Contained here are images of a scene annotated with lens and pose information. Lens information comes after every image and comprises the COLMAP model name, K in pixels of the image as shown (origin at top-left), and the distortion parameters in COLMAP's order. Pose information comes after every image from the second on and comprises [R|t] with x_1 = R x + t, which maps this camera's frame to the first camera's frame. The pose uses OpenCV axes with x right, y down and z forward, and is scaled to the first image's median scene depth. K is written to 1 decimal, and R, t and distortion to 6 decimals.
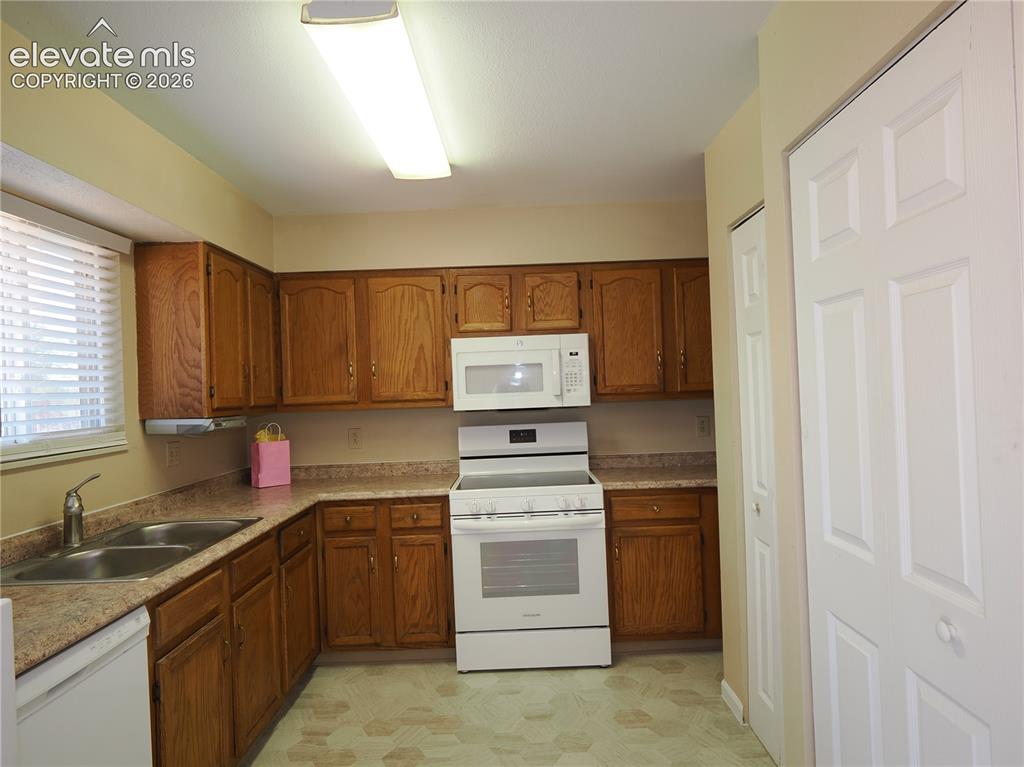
lens RADIAL K [[618.4, 0, 513.6], [0, 618.4, 384.3], [0, 0, 1]] dist [0.005462, -0.001464]
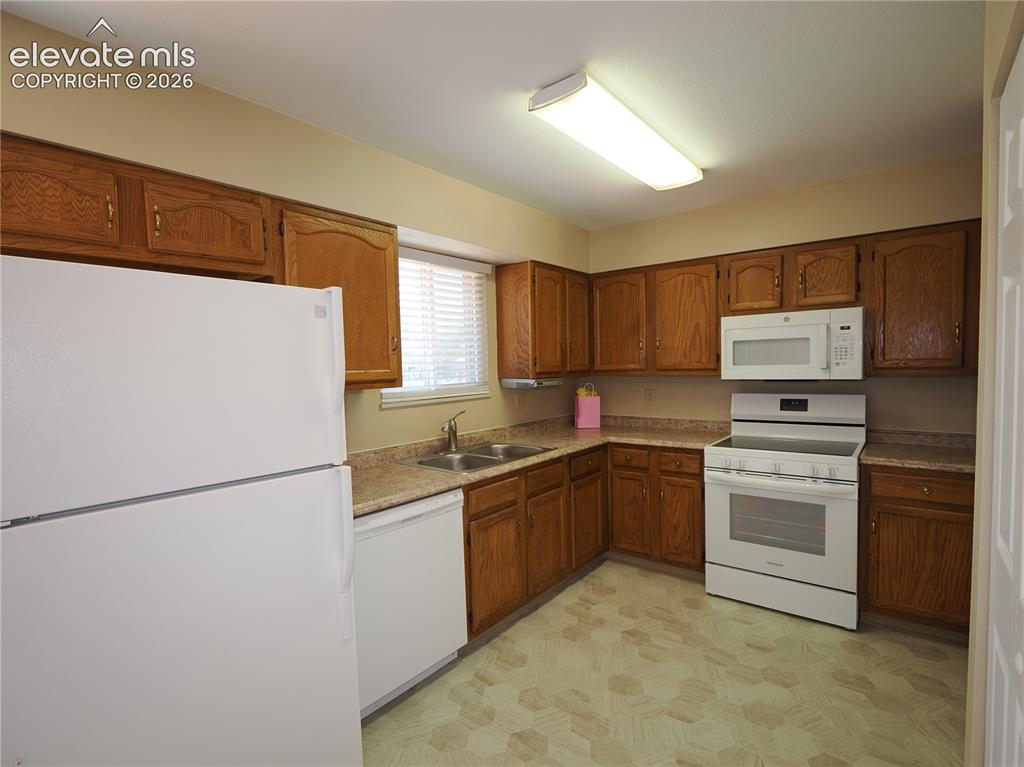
lens RADIAL K [[504.2, 0, 512.3], [0, 504.2, 388.3], [0, 0, 1]] dist [-0.005654, -0.002124]
pose [[0.781192, 0.047710, -0.622466, 0.211391], [0.000068, 0.997069, 0.076507, -0.015007], [0.624291, -0.059808, 0.778899, 0.010580]]
